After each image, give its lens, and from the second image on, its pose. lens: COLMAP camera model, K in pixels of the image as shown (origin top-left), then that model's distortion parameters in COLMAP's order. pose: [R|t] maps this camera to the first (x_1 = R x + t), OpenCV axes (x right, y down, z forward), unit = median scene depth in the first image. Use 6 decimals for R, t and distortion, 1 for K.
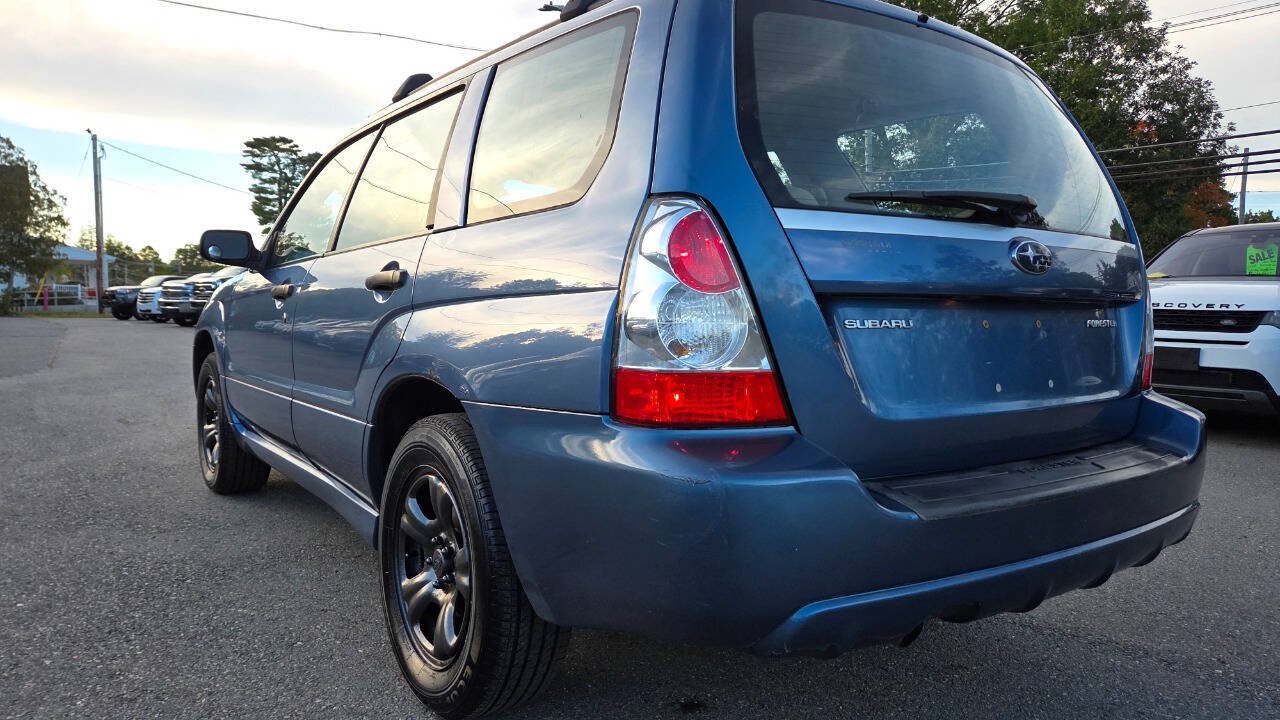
lens RADIAL K [[848.4, 0, 632.6], [0, 848.4, 353.8], [0, 0, 1]] dist [0.063217, -0.070873]
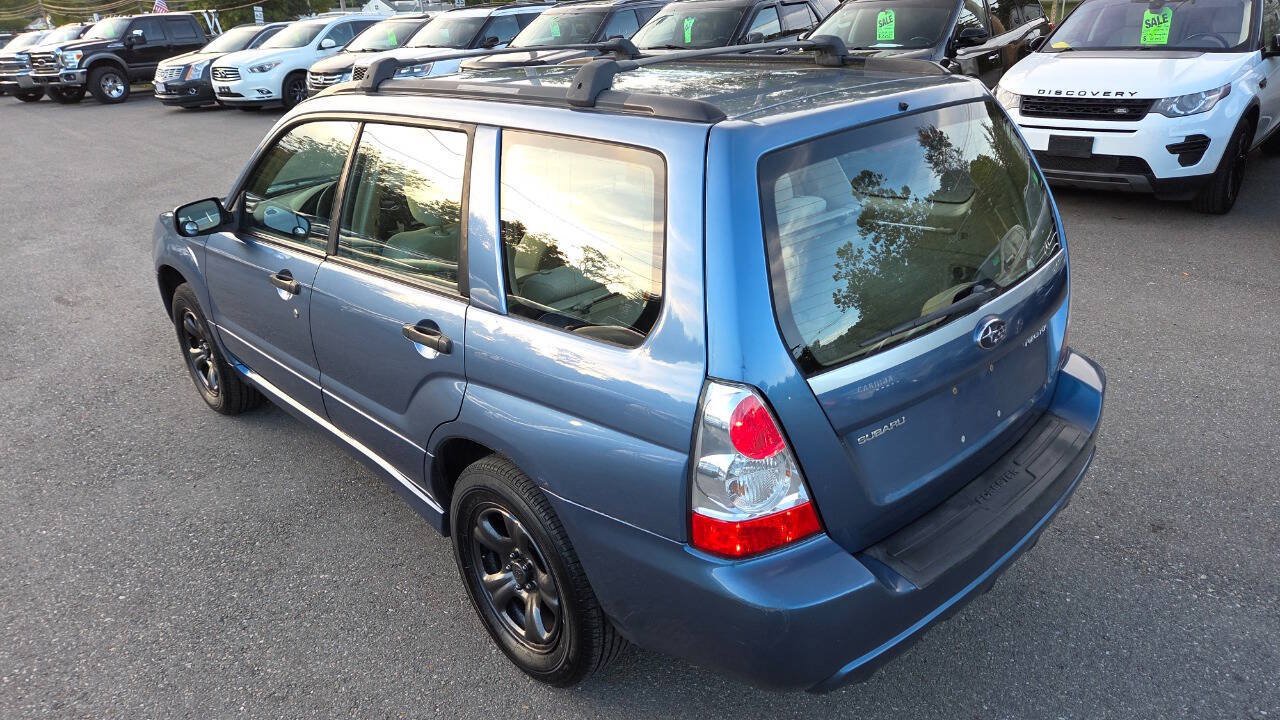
lens RADIAL K [[840.6, 0, 641.6], [0, 840.6, 346.6], [0, 0, 1]] dist [0.063817, -0.051027]
pose [[0.988708, -0.113033, 0.098387, -0.124869], [0.076688, 0.945707, 0.315843, -0.410134], [-0.128746, -0.304732, 0.943696, -0.078981]]
